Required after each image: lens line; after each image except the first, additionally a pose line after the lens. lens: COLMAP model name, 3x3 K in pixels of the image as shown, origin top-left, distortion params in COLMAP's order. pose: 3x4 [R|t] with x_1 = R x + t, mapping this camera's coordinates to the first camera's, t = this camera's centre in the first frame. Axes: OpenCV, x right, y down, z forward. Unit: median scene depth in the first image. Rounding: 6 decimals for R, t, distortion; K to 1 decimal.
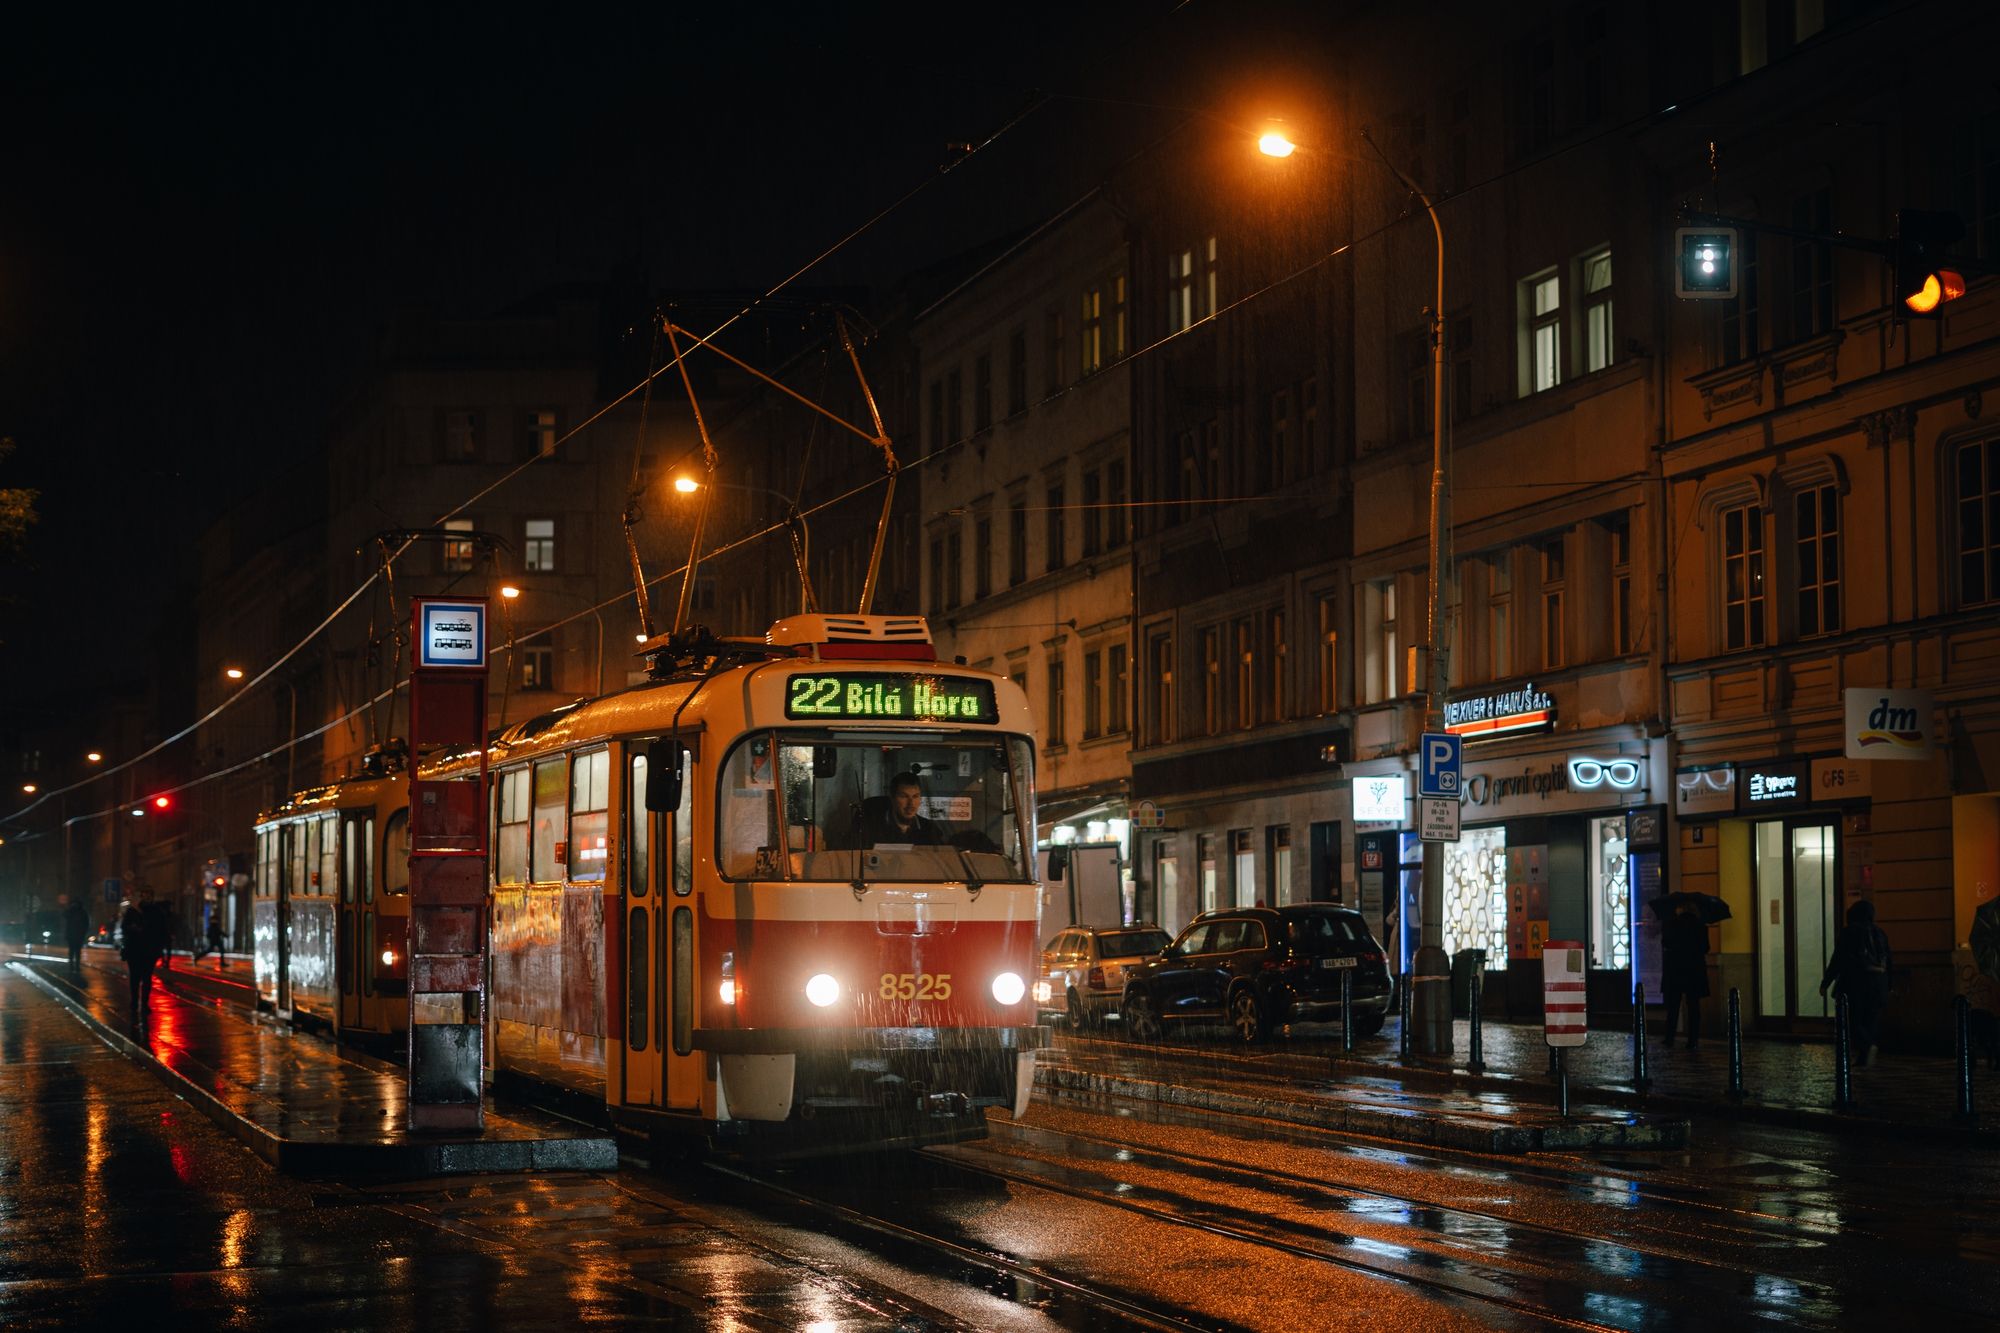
lens RADIAL K [[3216.2, 0, 1035.0], [0, 3216.2, 704.9], [0, 0, 1]] dist [-0.015478, 0.000000]
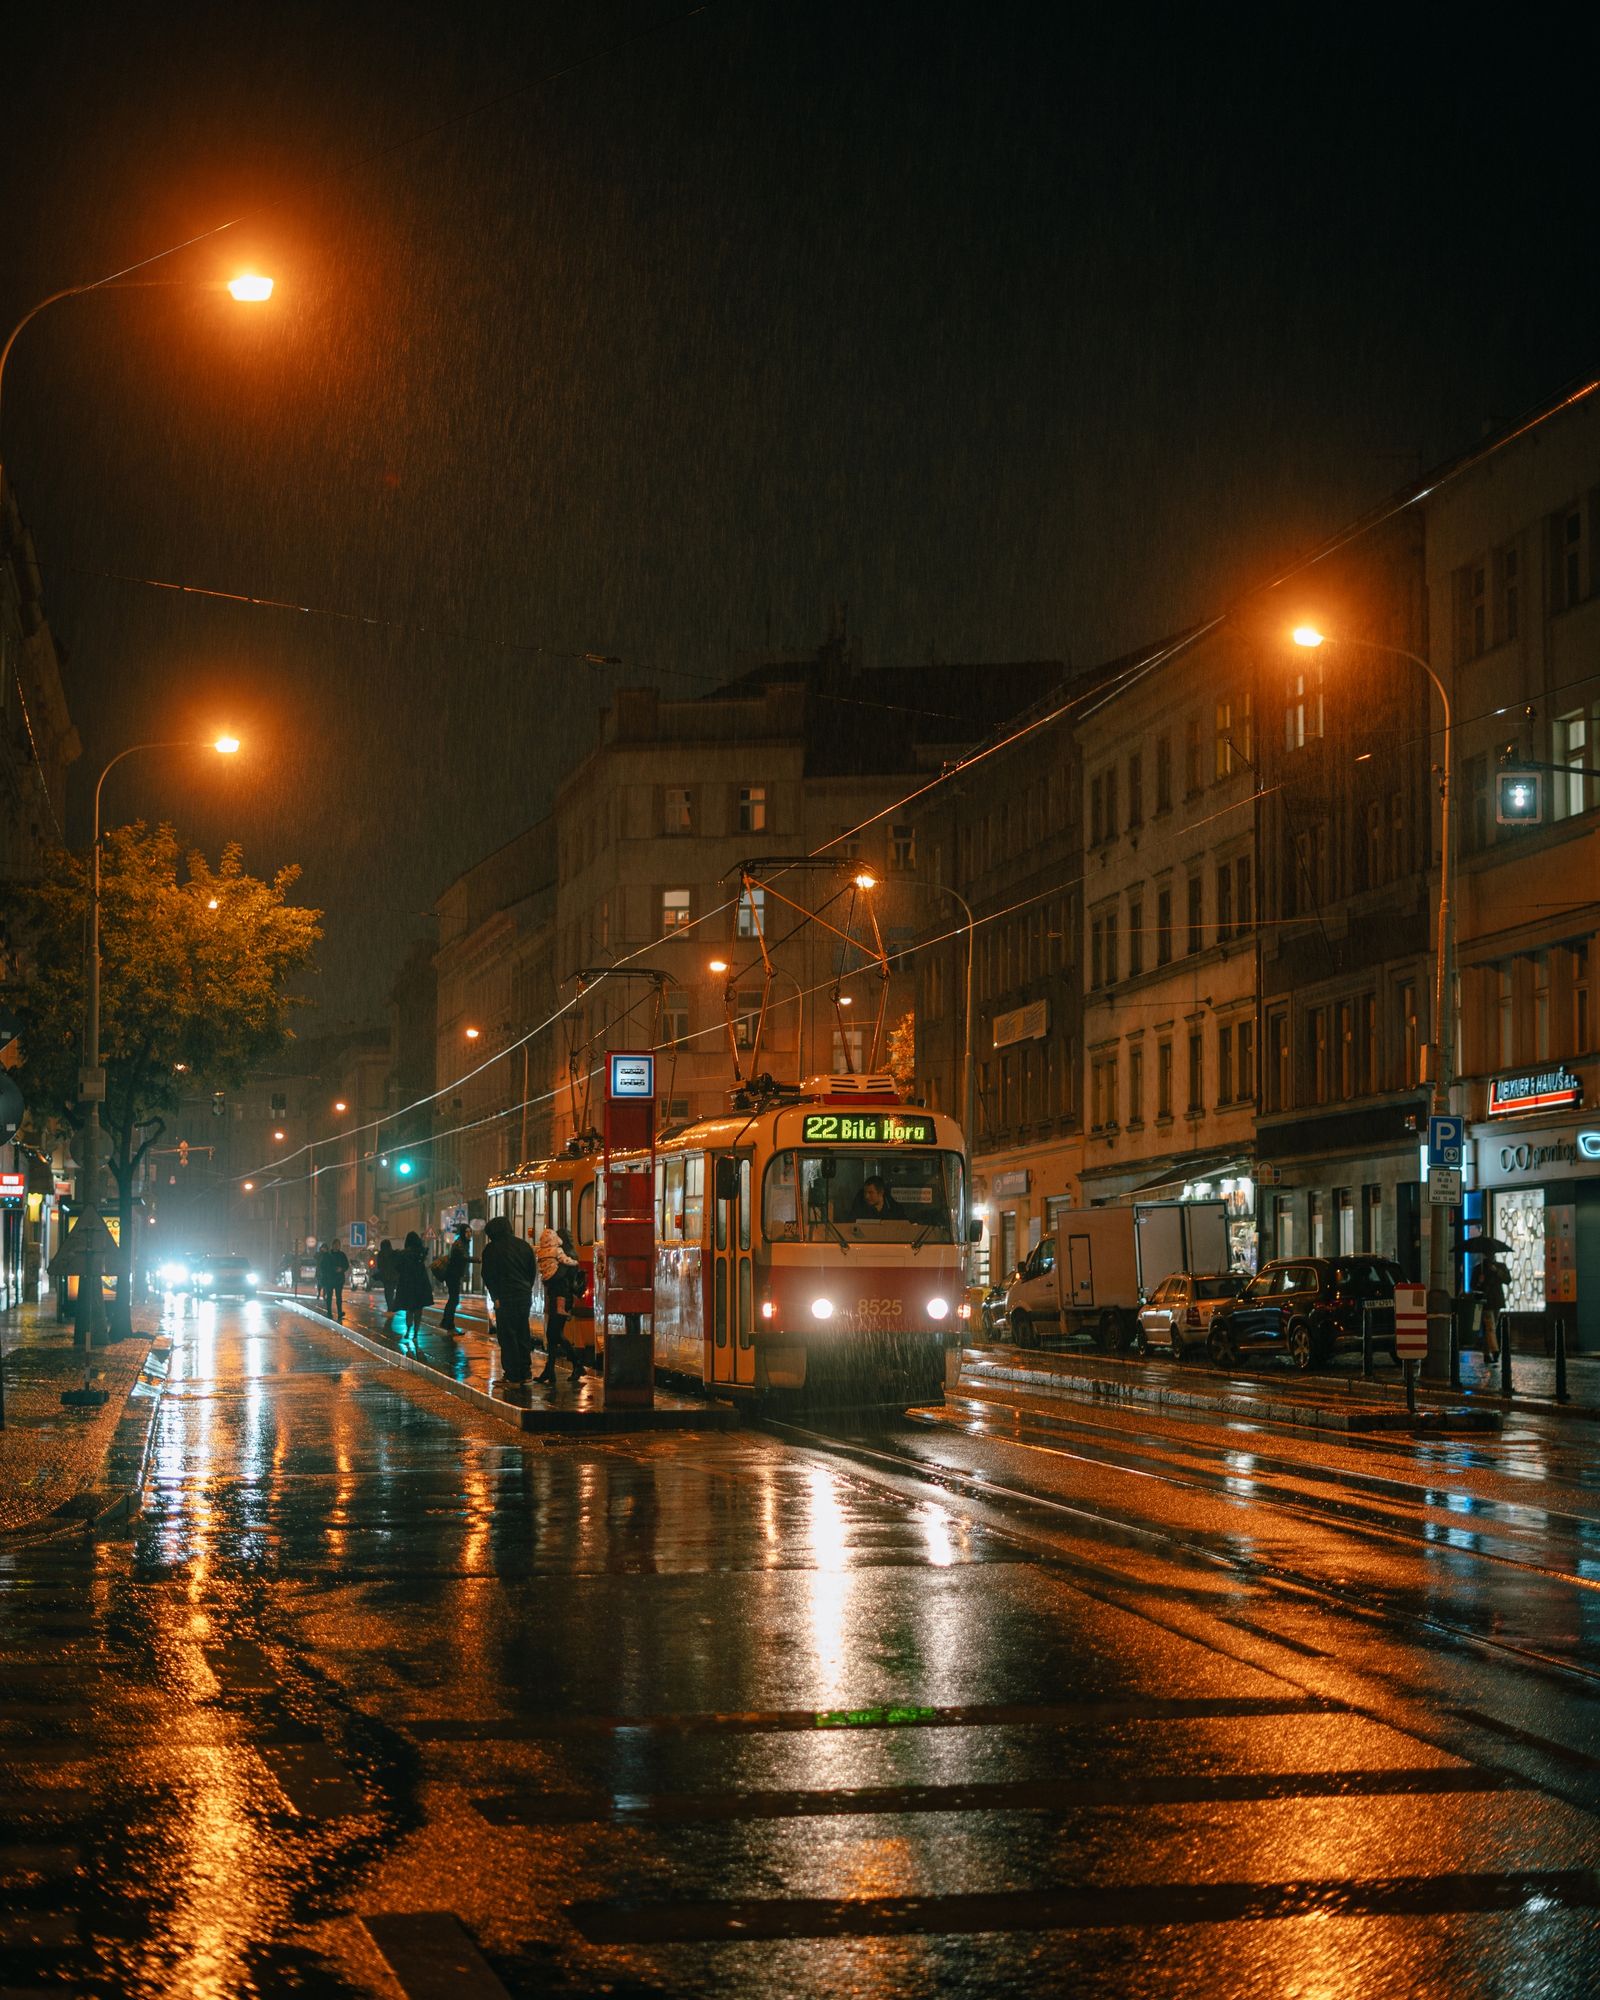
lens RADIAL K [[3458.3, 0, 793.1], [0, 3458.3, 1019.9], [0, 0, 1]] dist [0.013974, 0.000000]
pose [[0.988840, -0.005142, -0.148895, 0.065444], [0.004557, 0.999981, -0.004265, -0.019675], [0.148914, 0.003539, 0.988844, -0.287351]]
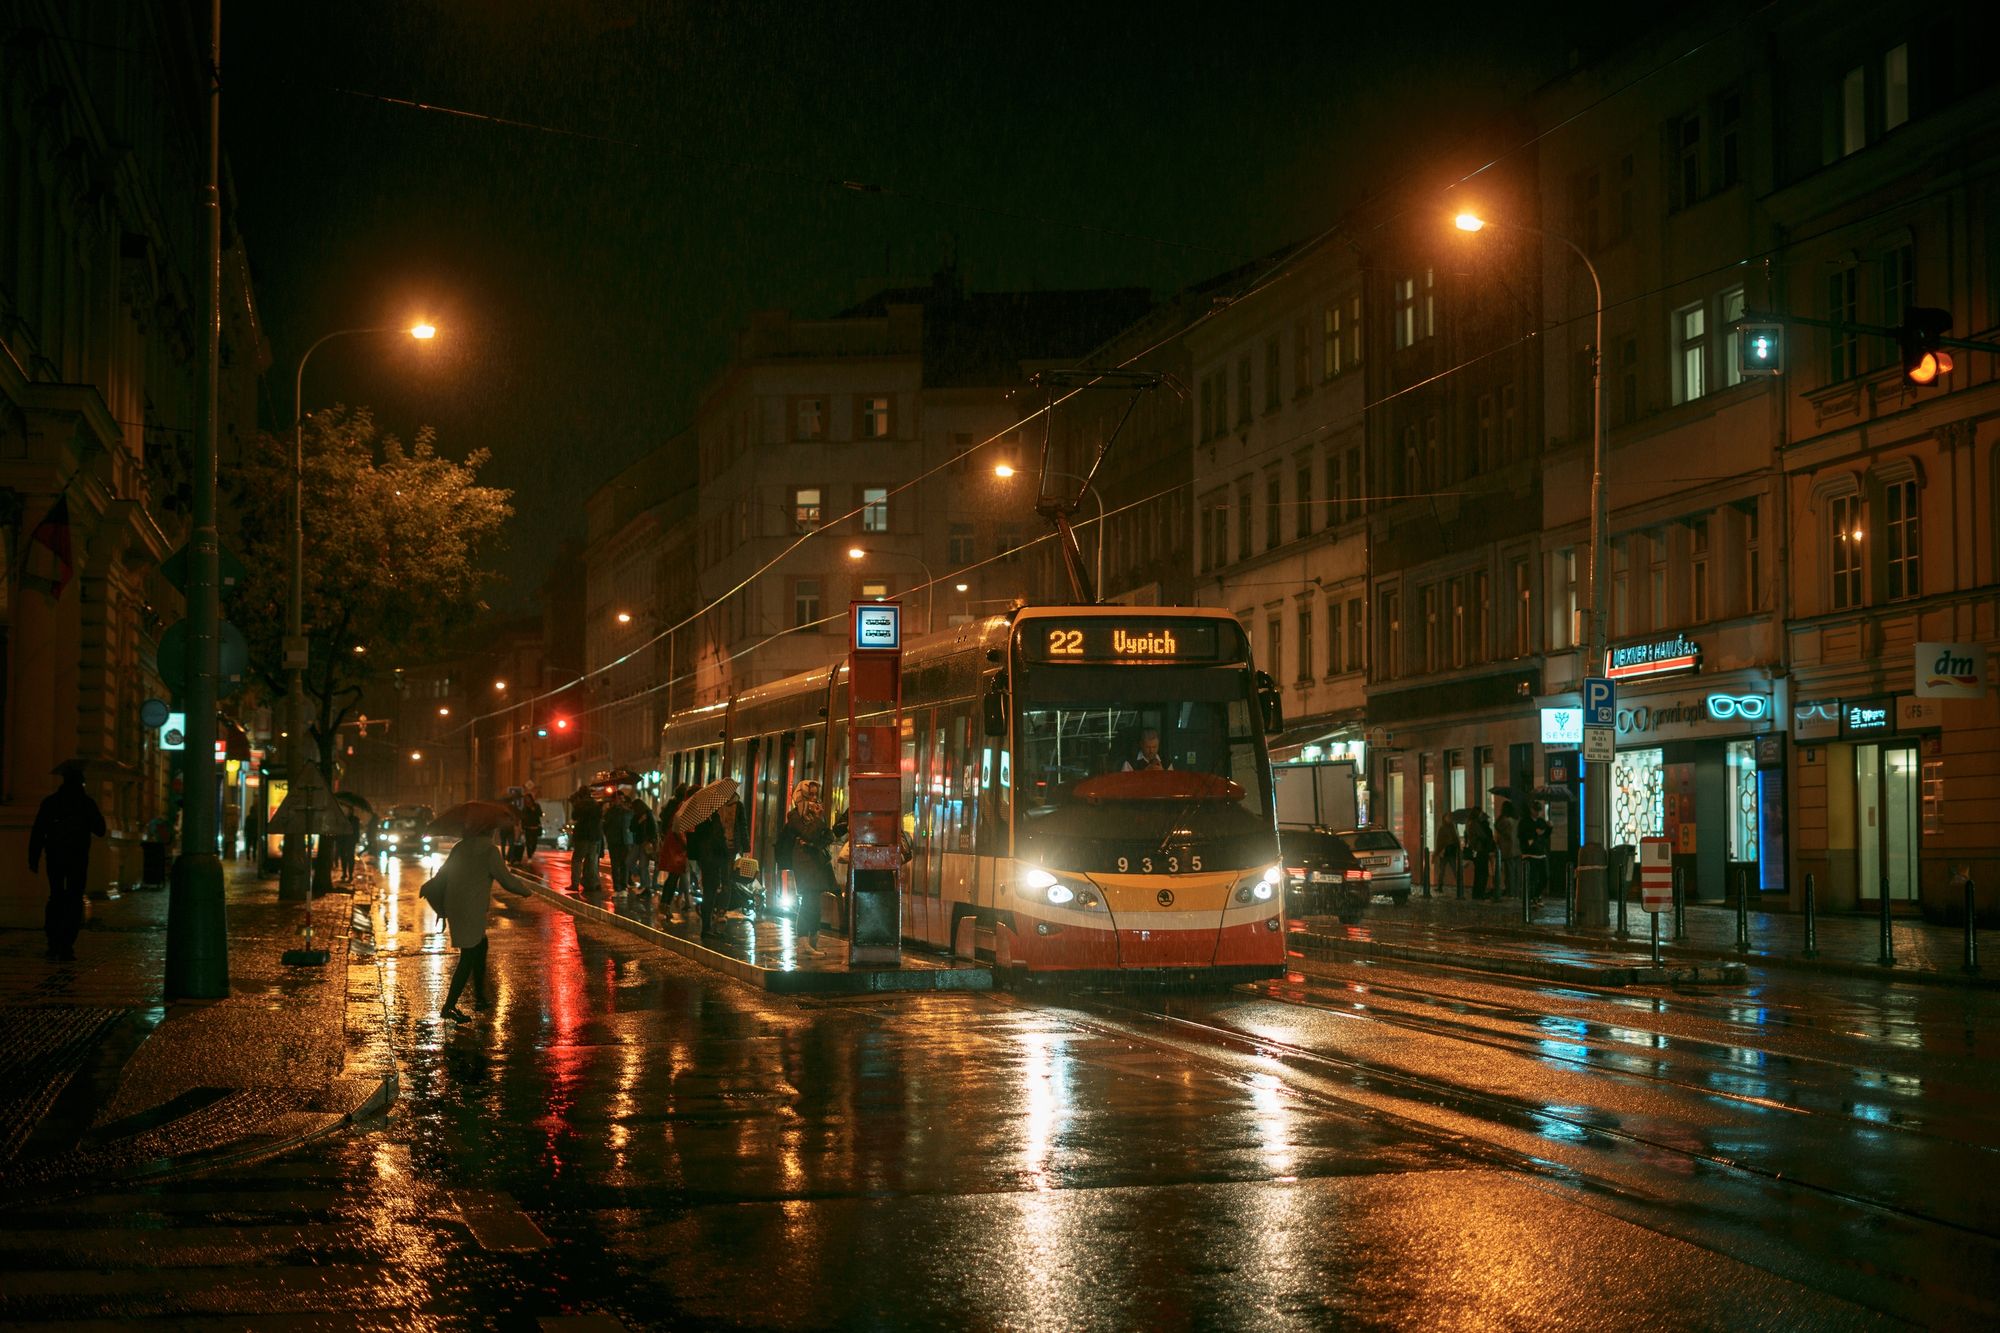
lens RADIAL K [[2895.6, 0, 1011.8], [0, 2895.6, 660.3], [0, 0, 1]] dist [0.003597, 0.000000]
pose [[0.995175, -0.004308, -0.098022, 0.004806], [0.005349, 0.999932, 0.010363, -0.009654], [0.097970, -0.010838, 0.995130, -0.150919]]
